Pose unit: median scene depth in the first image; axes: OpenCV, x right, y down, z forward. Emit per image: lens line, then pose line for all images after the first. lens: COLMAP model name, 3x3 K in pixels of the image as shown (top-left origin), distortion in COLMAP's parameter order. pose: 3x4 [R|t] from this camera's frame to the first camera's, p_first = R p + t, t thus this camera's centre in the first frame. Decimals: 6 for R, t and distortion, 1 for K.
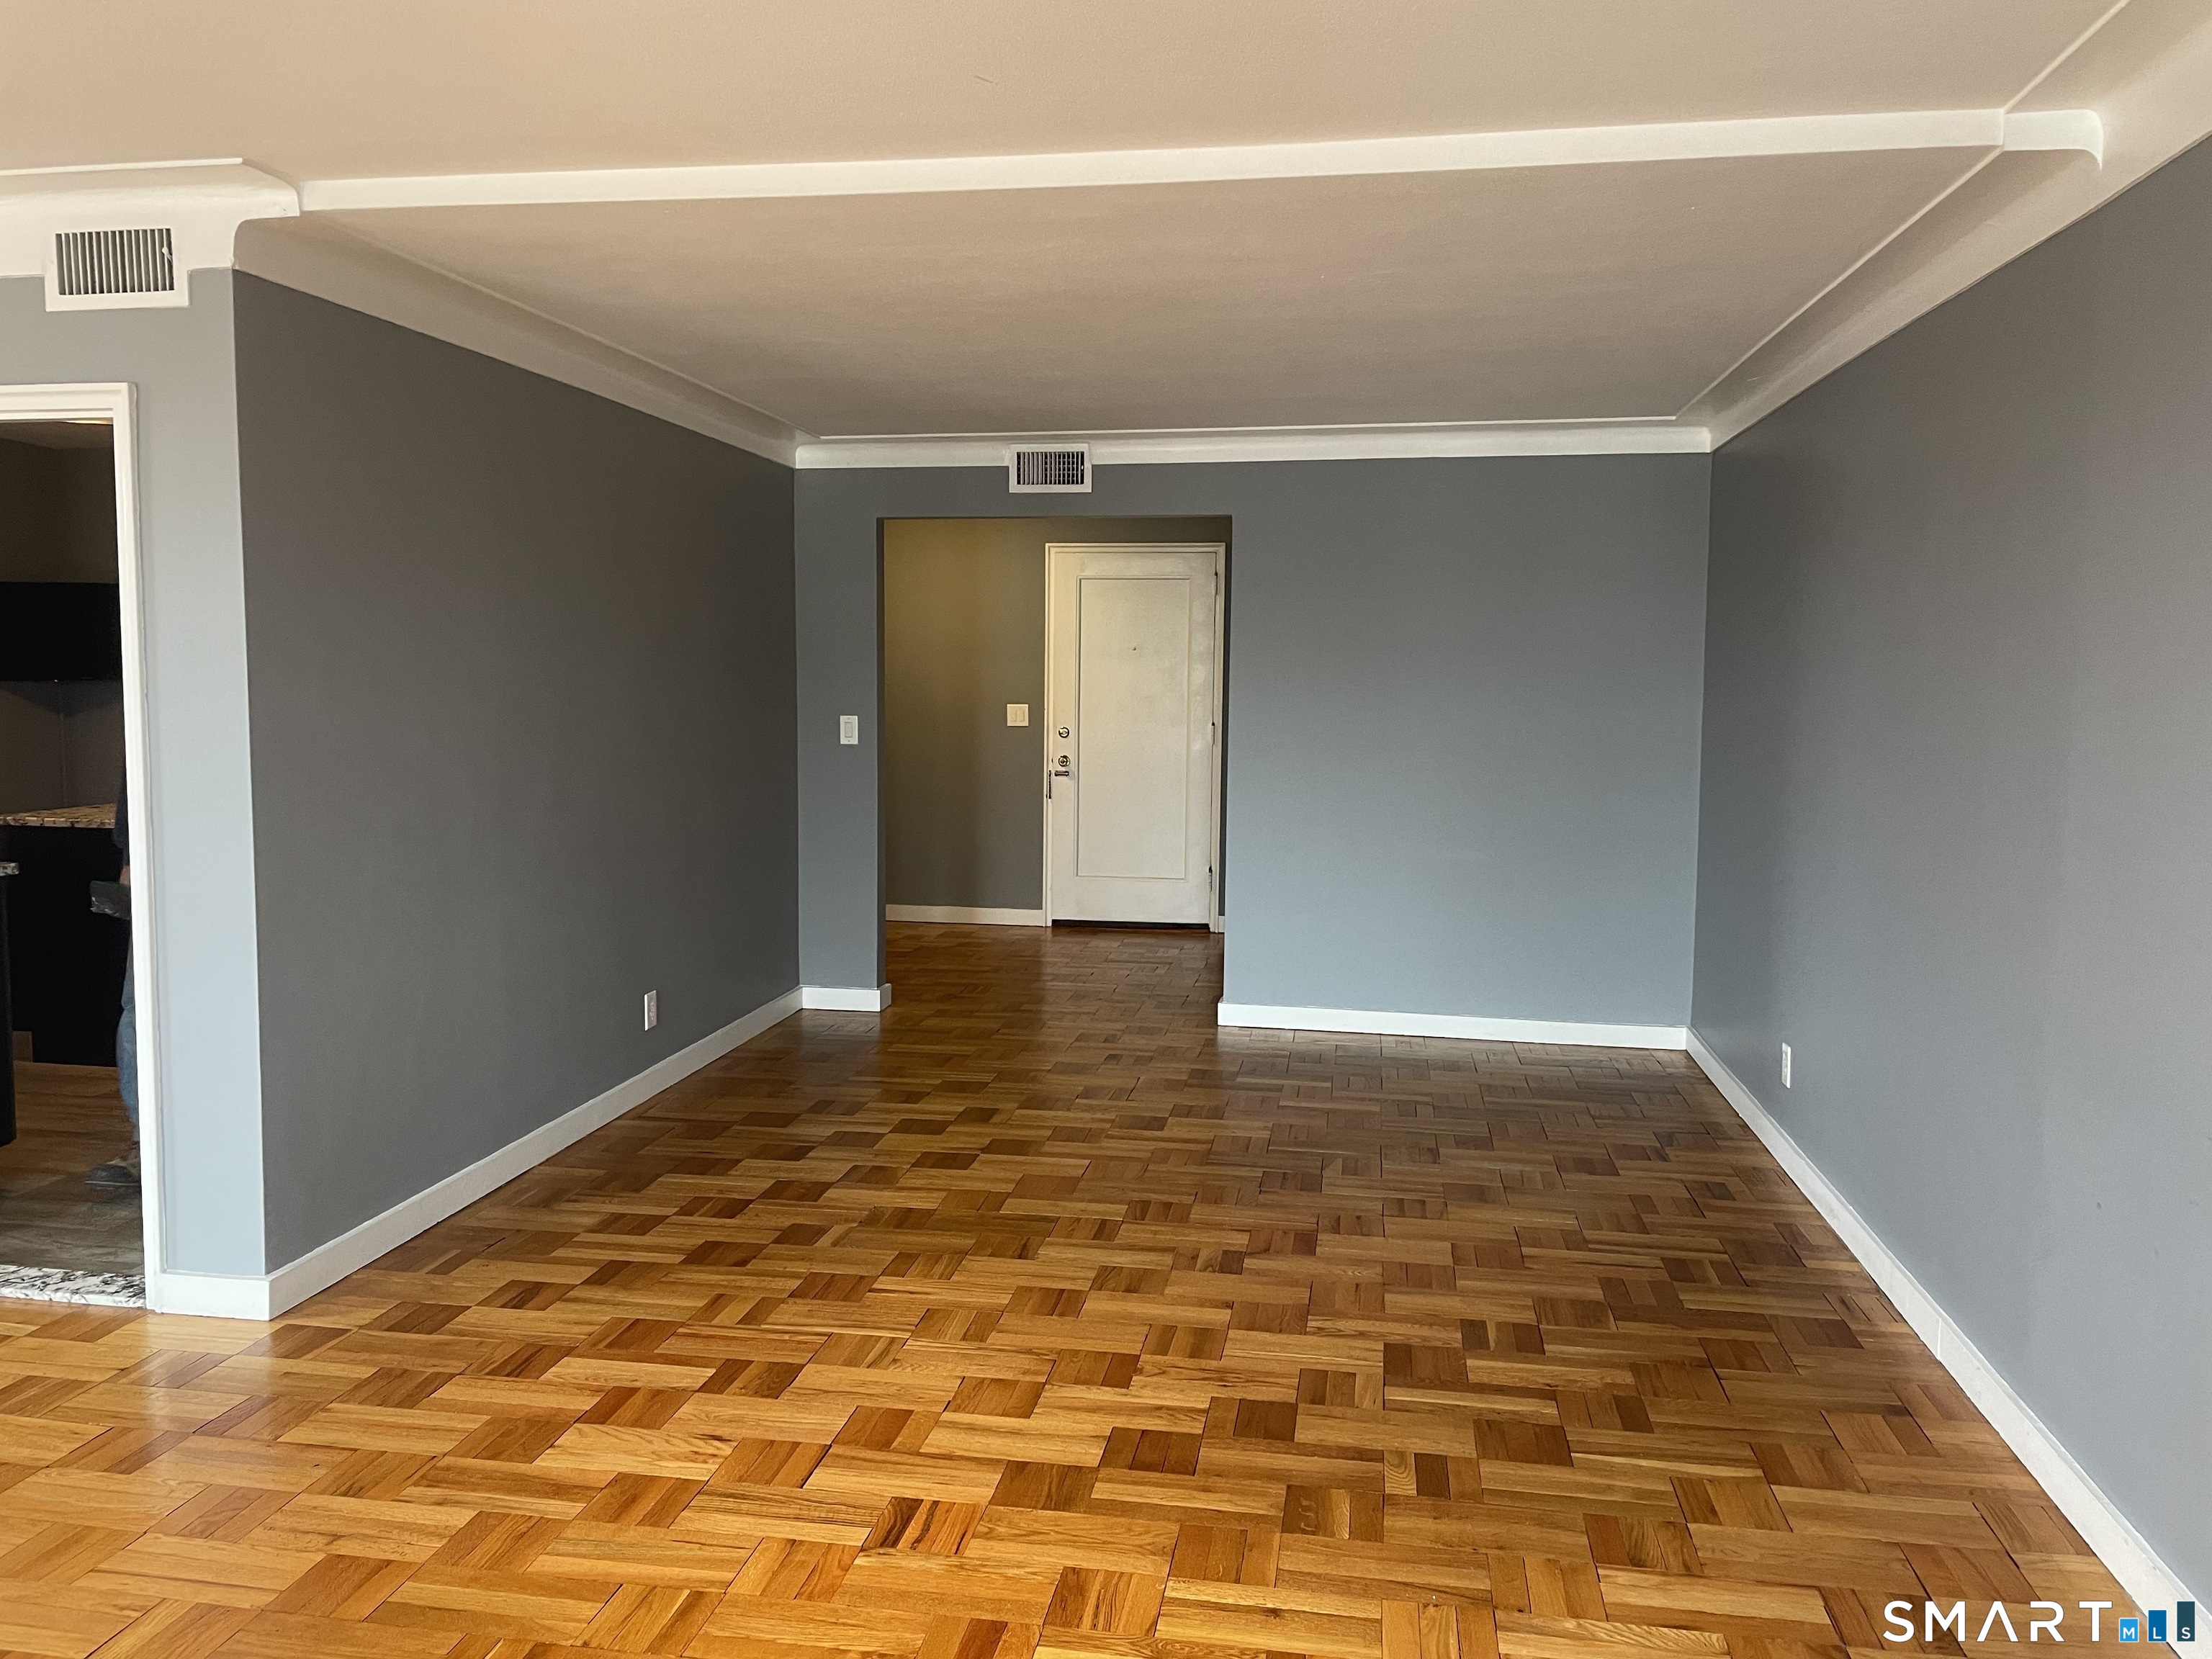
lens RADIAL K [[1661.1, 0, 1121.4], [0, 1661.1, 820.6], [0, 0, 1]] dist [0.085833, -0.091914]
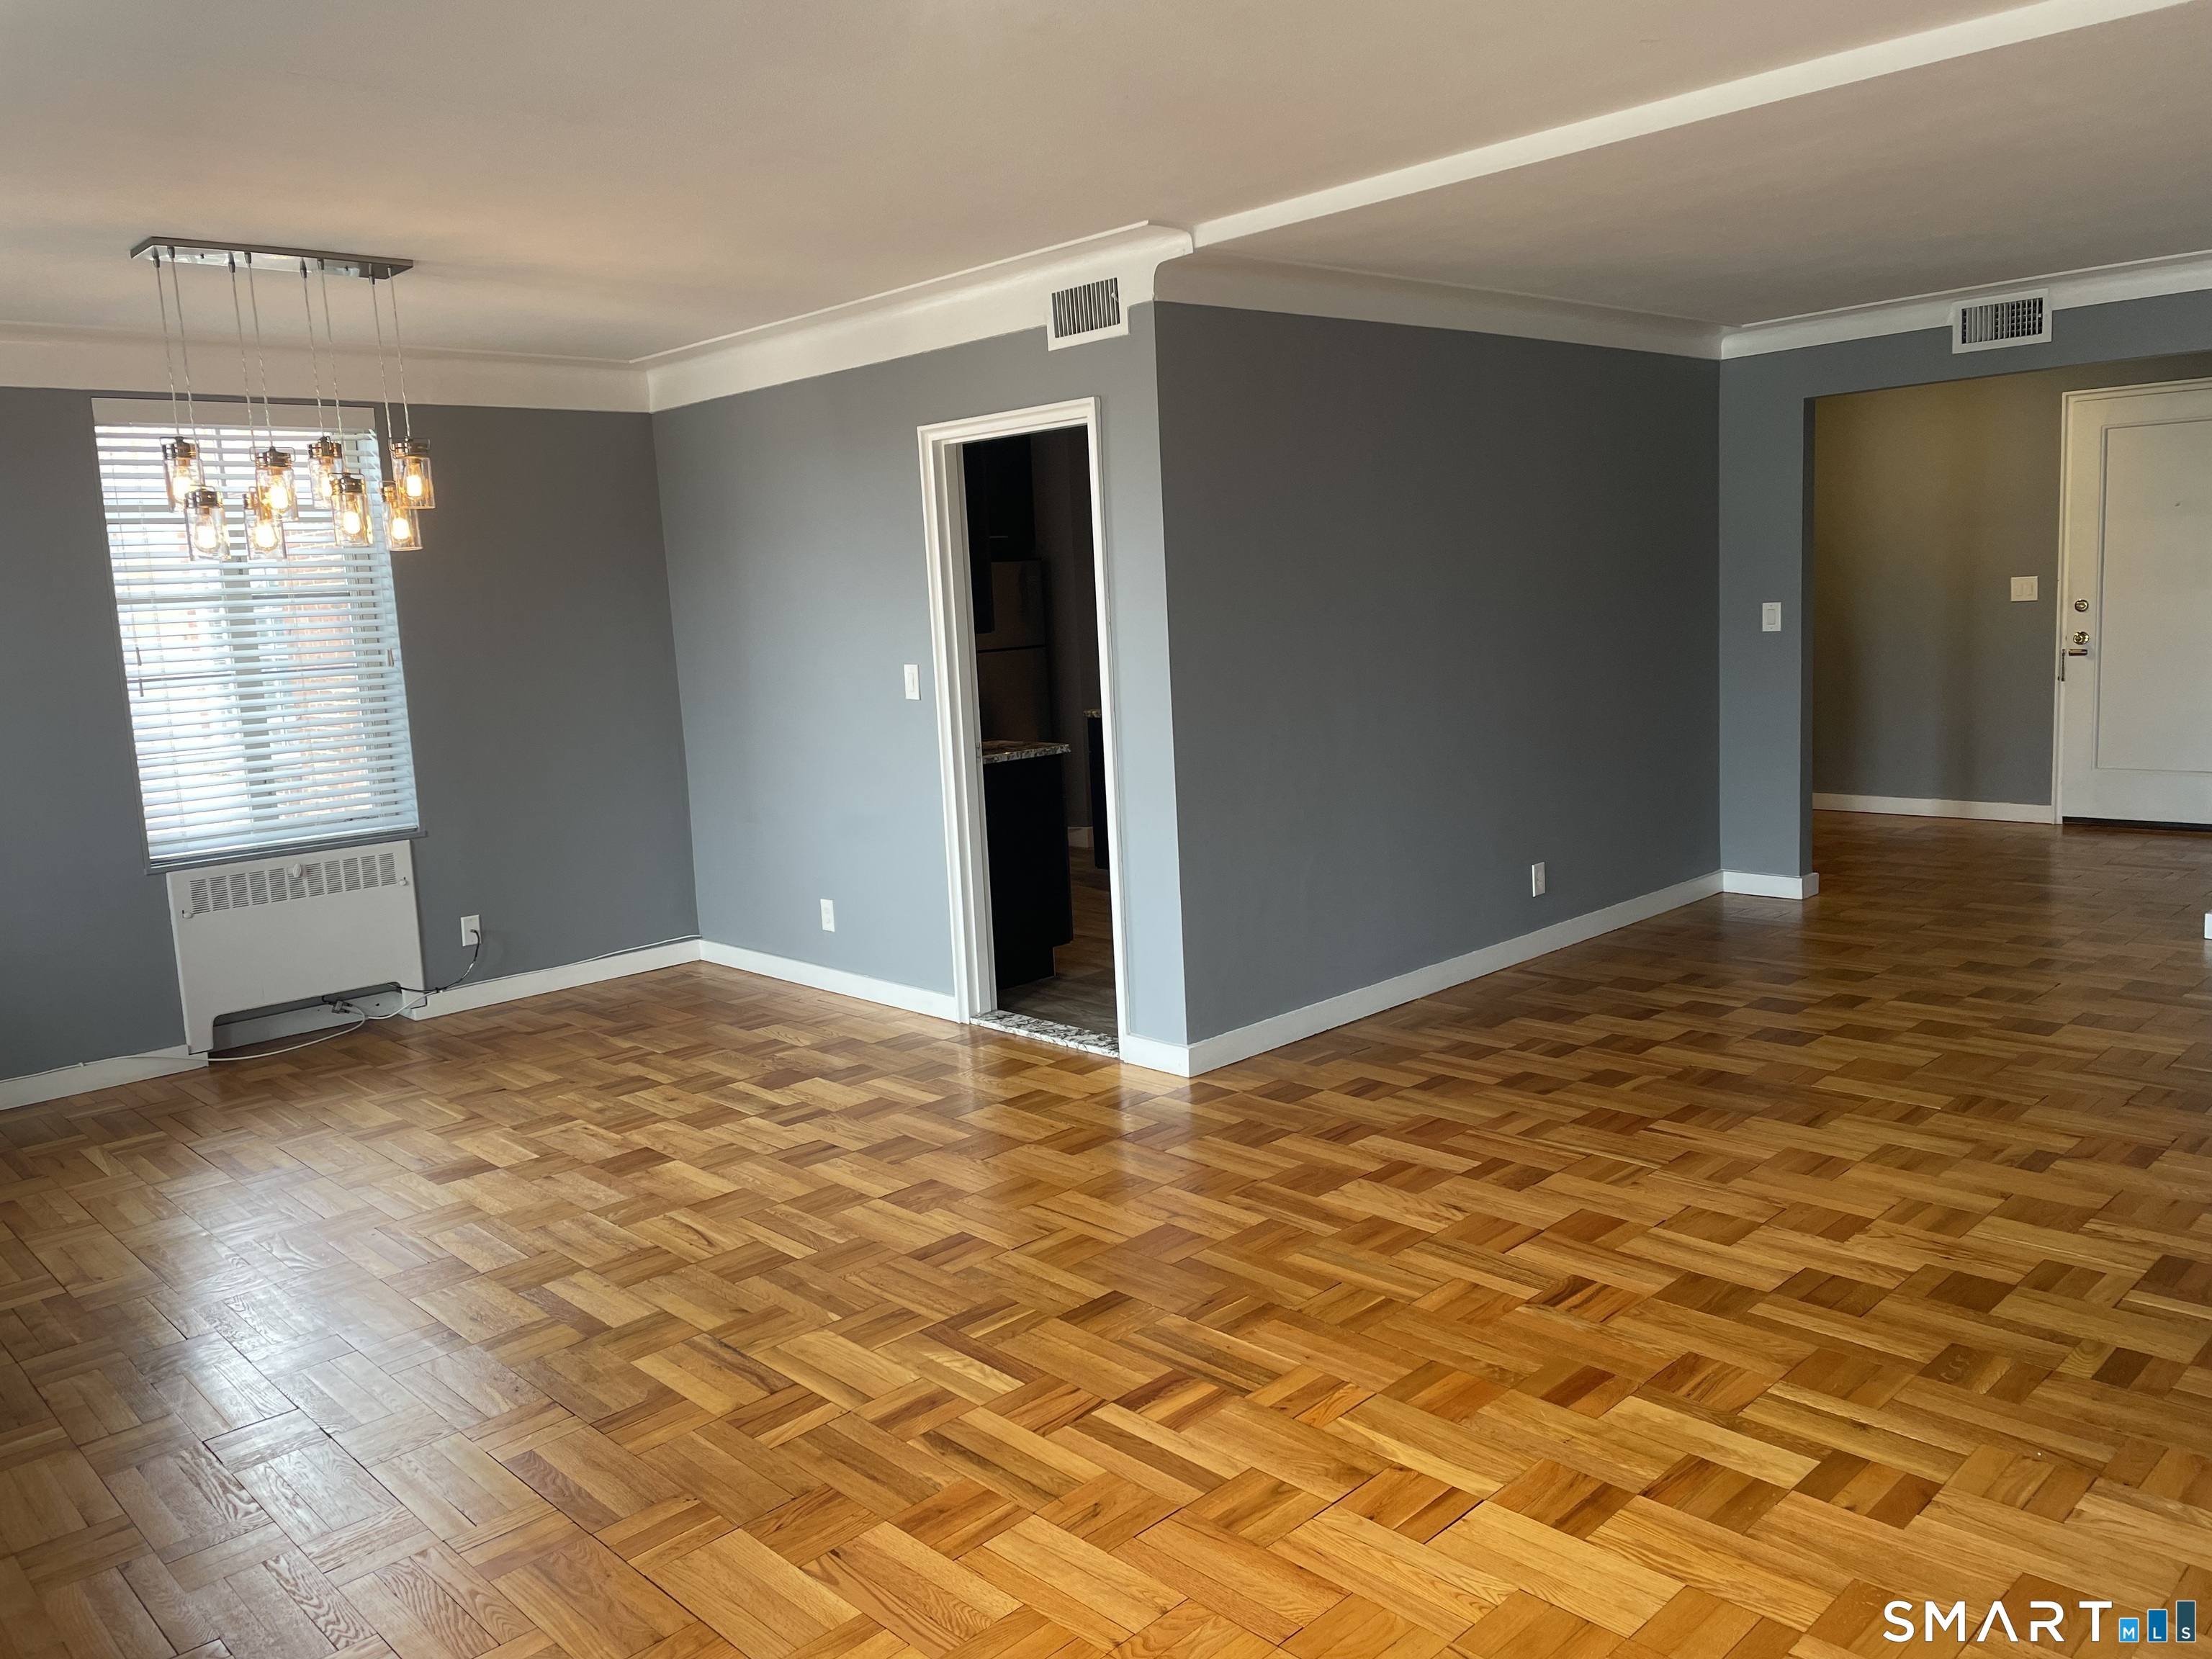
lens RADIAL K [[1661.1, 0, 1106.9], [0, 1661.1, 814.5], [0, 0, 1]] dist [0.085833, -0.091914]
pose [[0.804300, 0.029932, -0.593469, 0.230818], [0.006446, 0.998232, 0.059082, 0.003481], [0.594189, -0.051345, 0.802685, -0.105034]]
